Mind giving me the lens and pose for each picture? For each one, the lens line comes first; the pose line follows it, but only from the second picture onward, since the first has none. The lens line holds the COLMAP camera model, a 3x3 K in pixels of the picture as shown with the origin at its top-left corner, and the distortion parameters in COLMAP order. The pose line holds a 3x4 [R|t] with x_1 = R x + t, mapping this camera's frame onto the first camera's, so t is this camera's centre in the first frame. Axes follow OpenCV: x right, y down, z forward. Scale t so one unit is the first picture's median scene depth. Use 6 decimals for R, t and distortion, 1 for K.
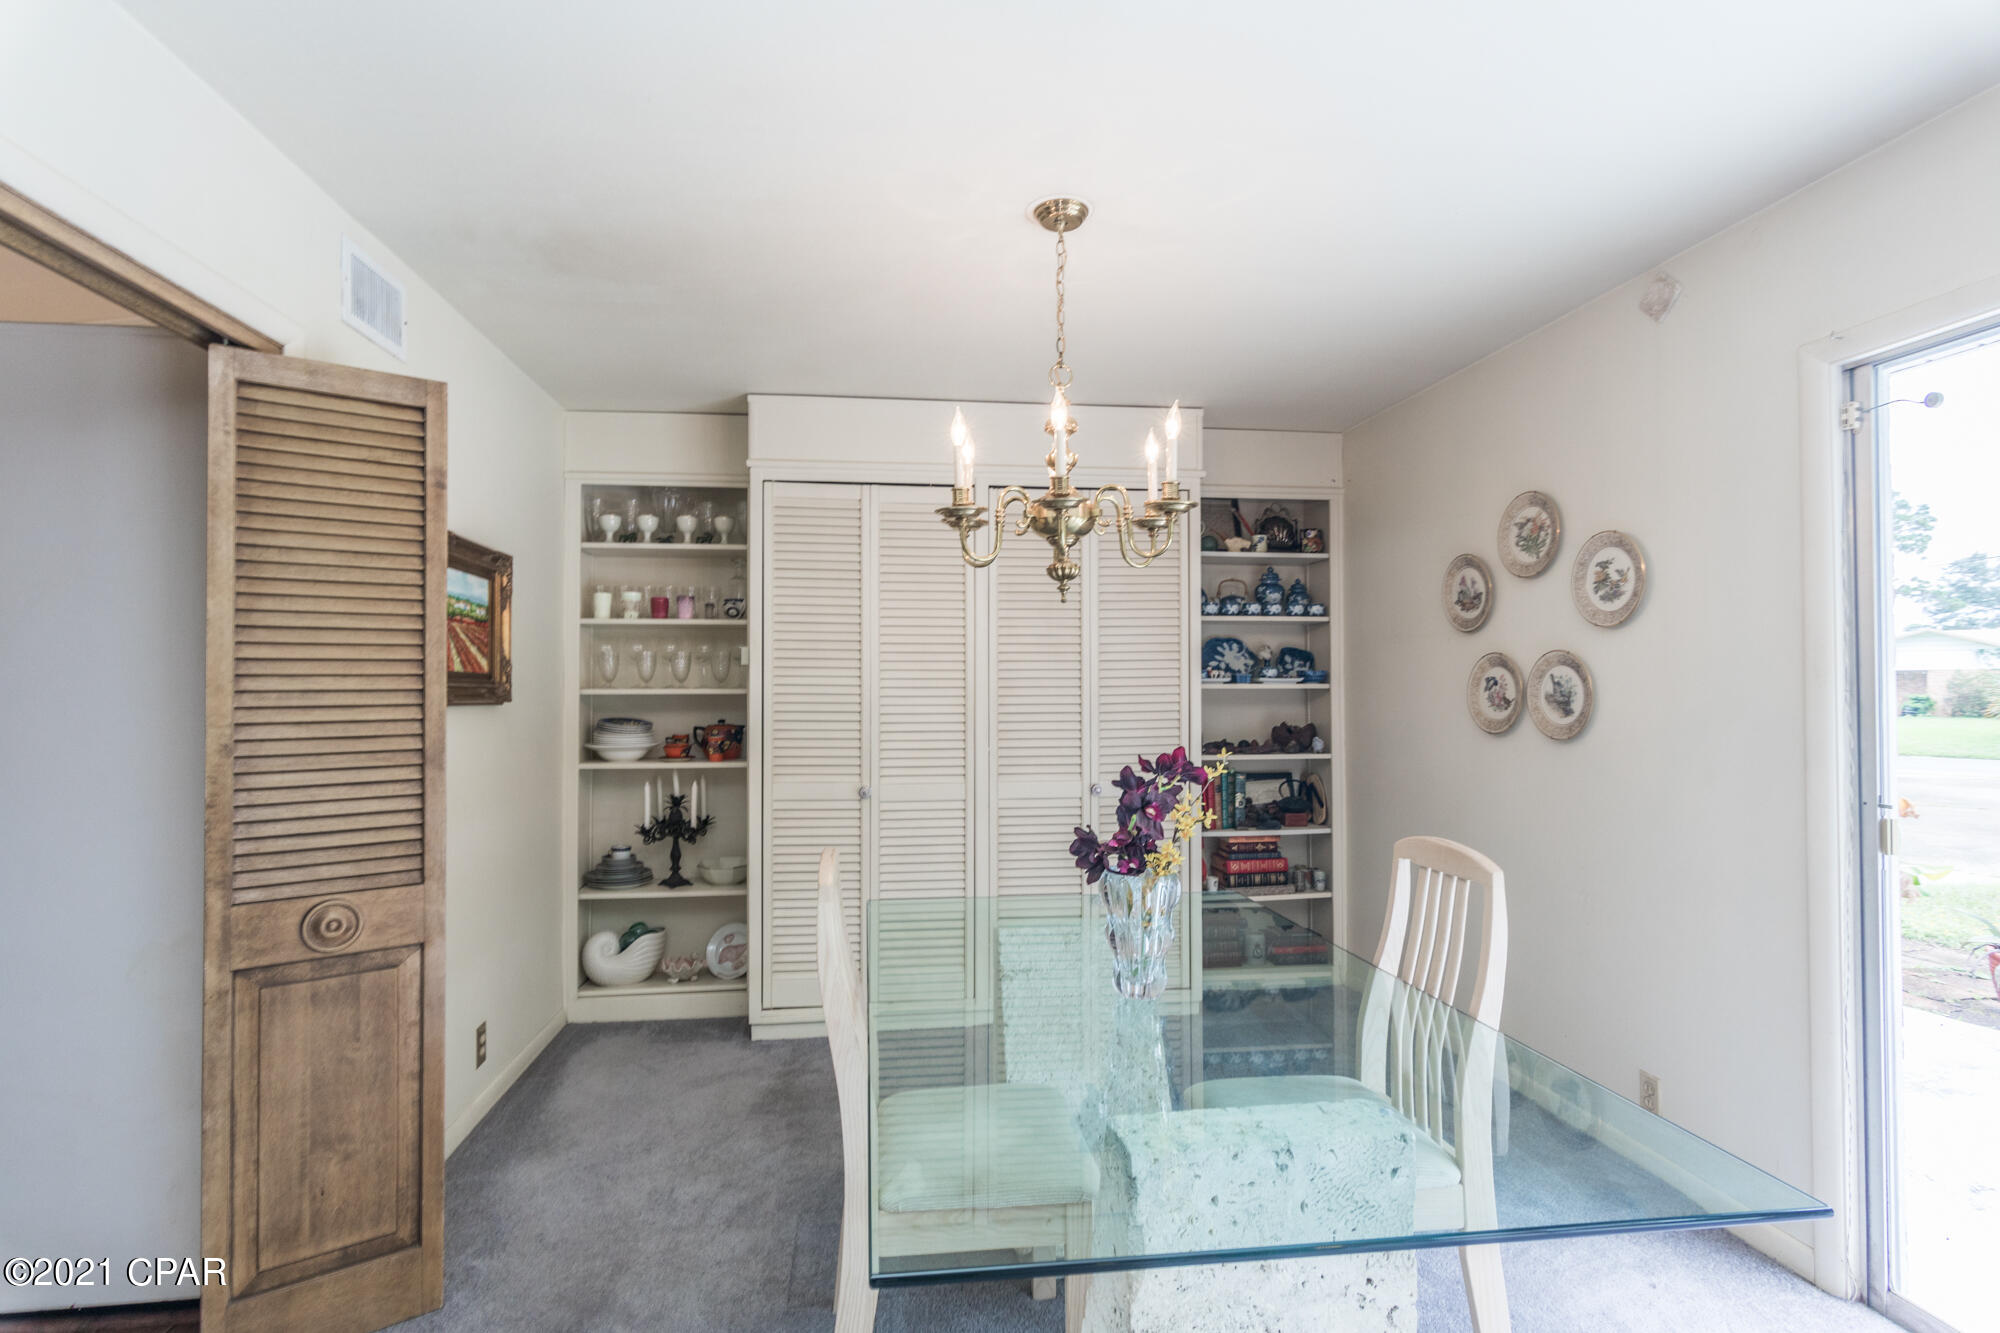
lens RADIAL K [[968.2, 0, 991.4], [0, 968.2, 672.3], [0, 0, 1]] dist [0.003128, 0.000386]
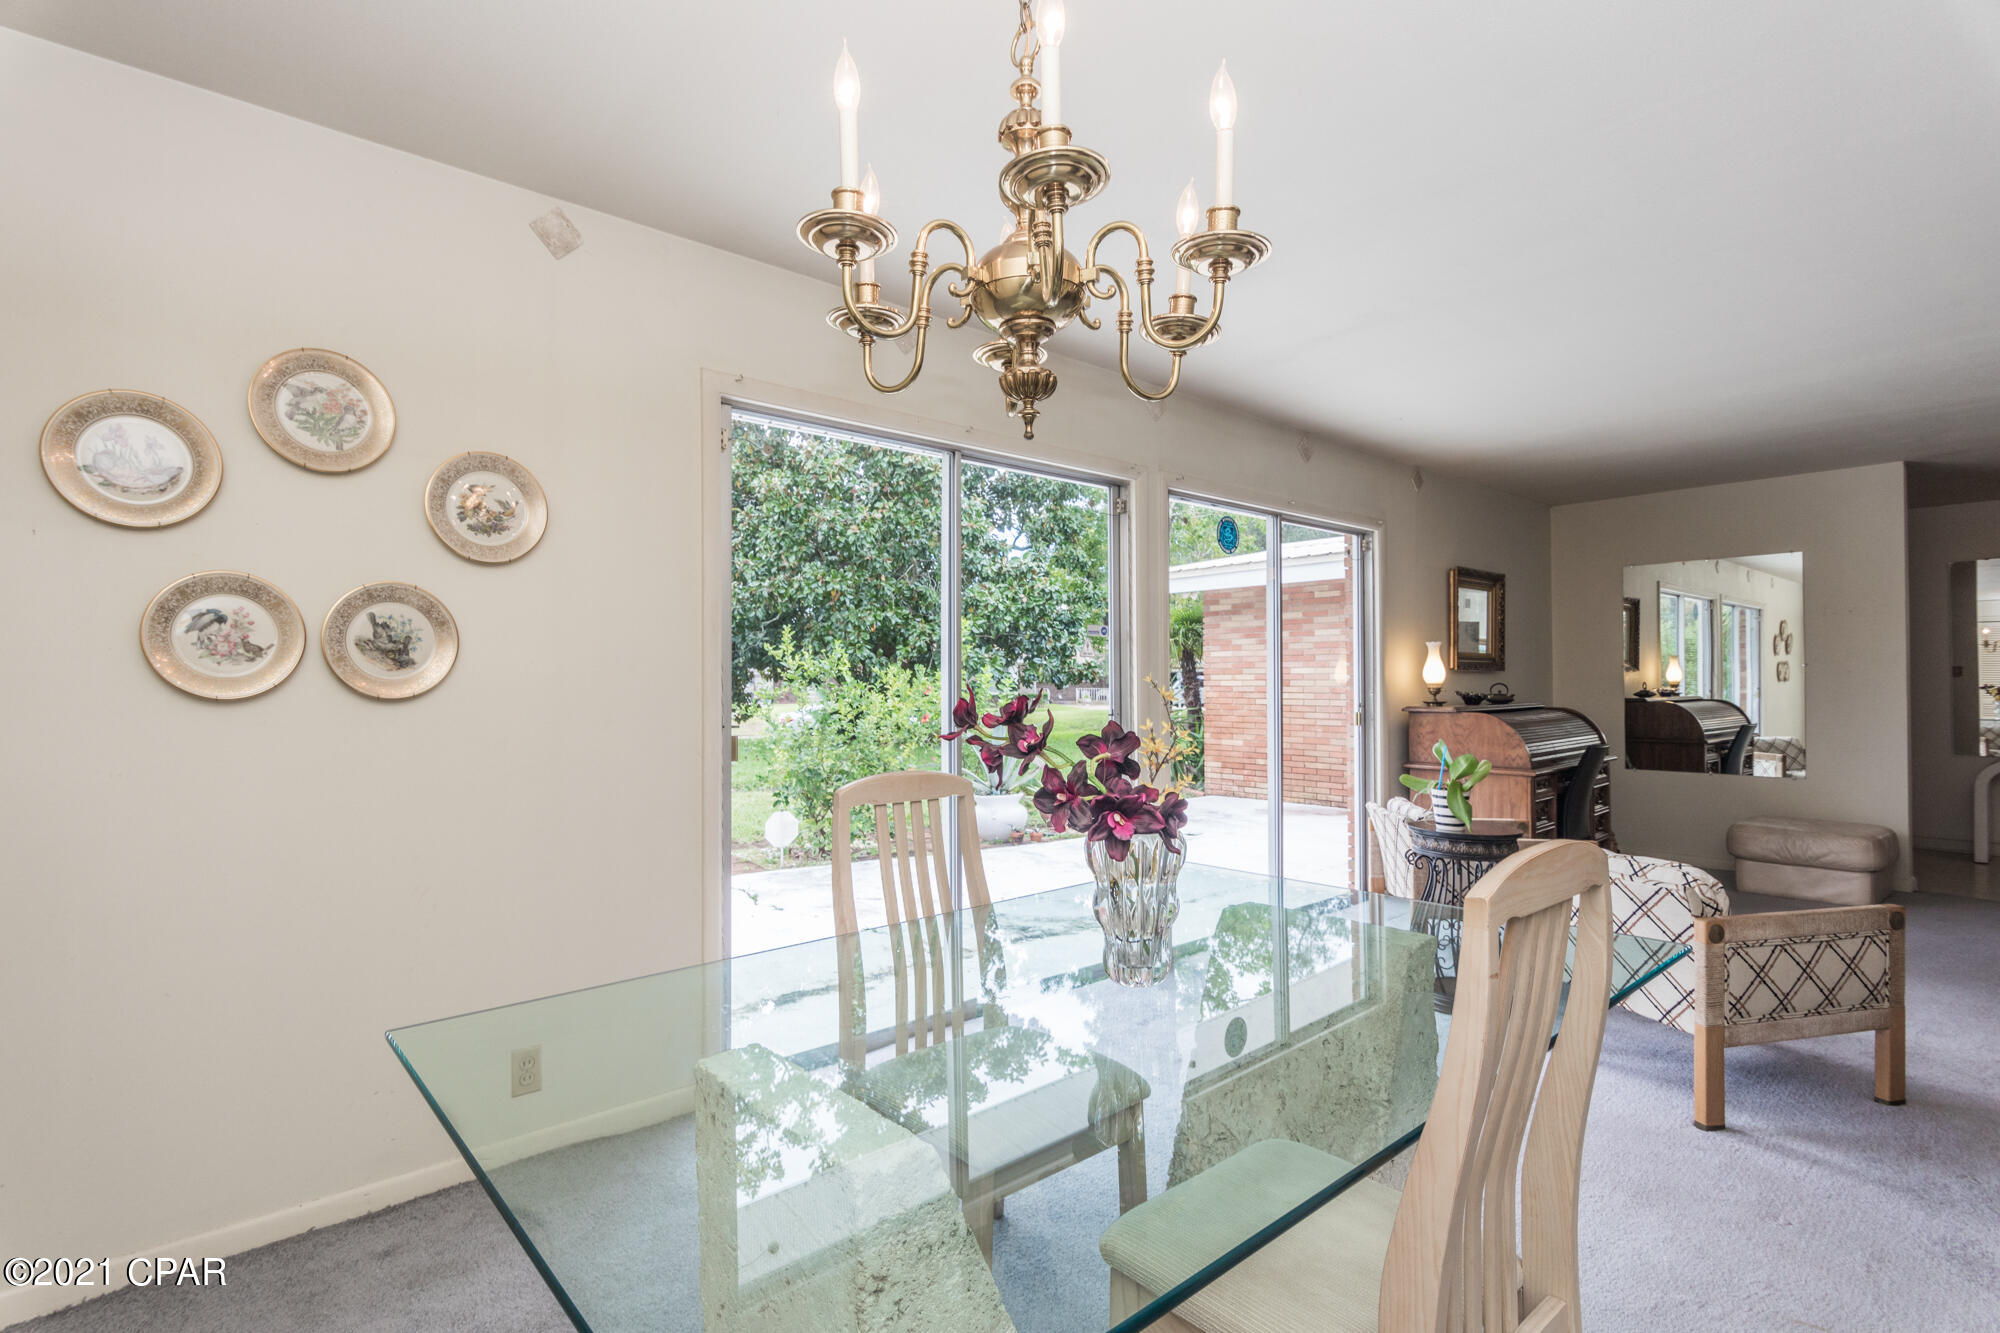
lens RADIAL K [[968.2, 0, 991.4], [0, 968.2, 672.3], [0, 0, 1]] dist [0.003128, 0.000386]
pose [[-0.565335, 0.007734, 0.824825, -0.269571], [-0.009289, 0.999833, -0.015742, 0.048635], [-0.824809, -0.016561, -0.565168, 0.907583]]
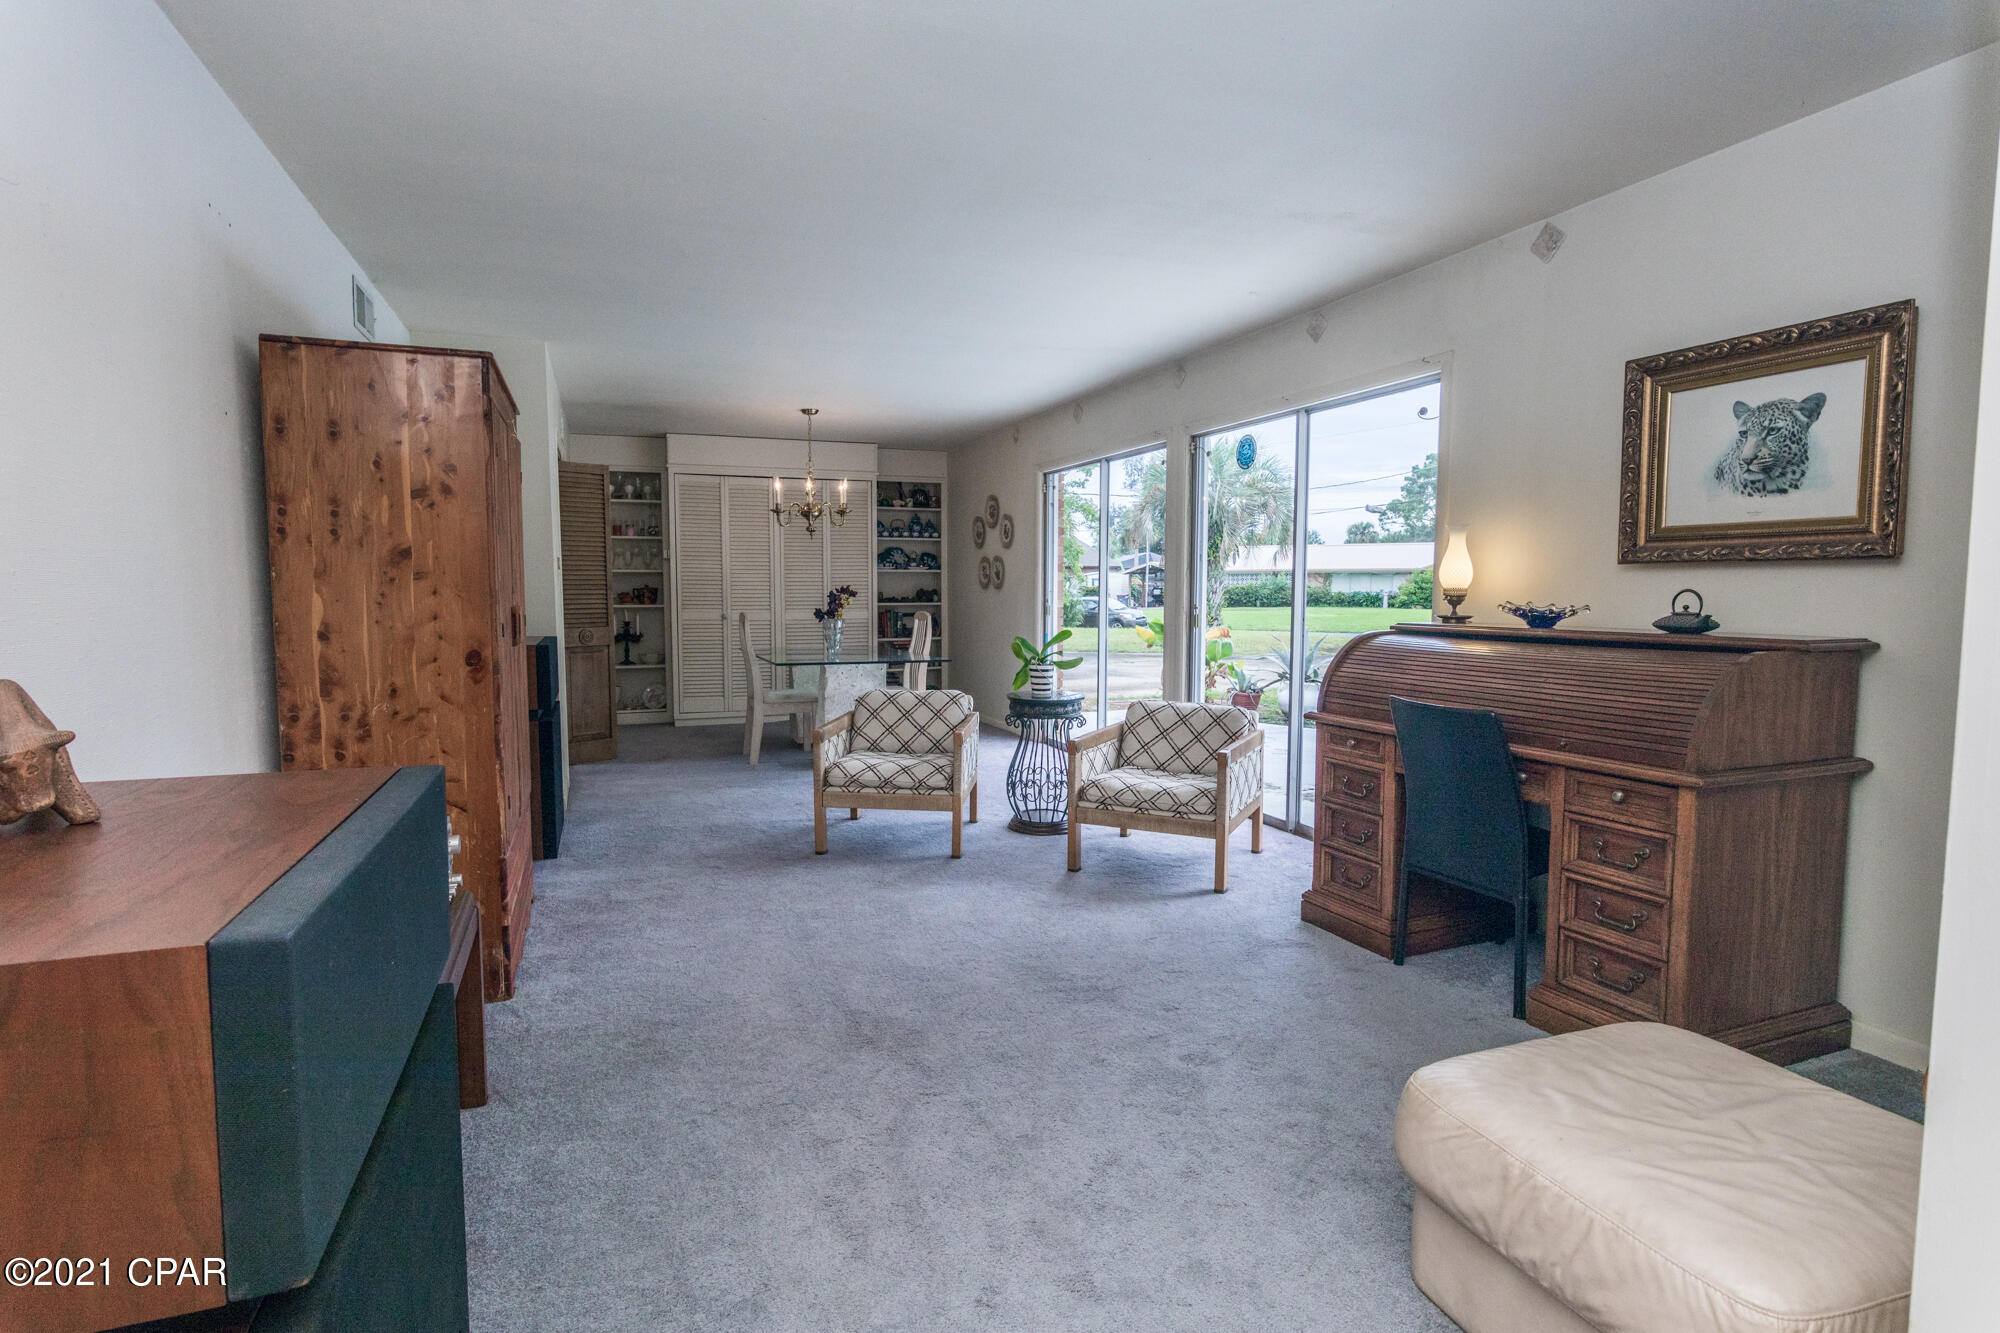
lens RADIAL K [[980.2, 0, 1000.0], [0, 980.2, 666.5], [0, 0, 1]] dist [-0.012892, -0.000089]
pose [[0.969945, -0.015987, 0.242800, -0.072693], [-0.007893, 0.995247, 0.097062, 0.016707], [-0.243198, -0.096062, 0.965208, -1.480485]]
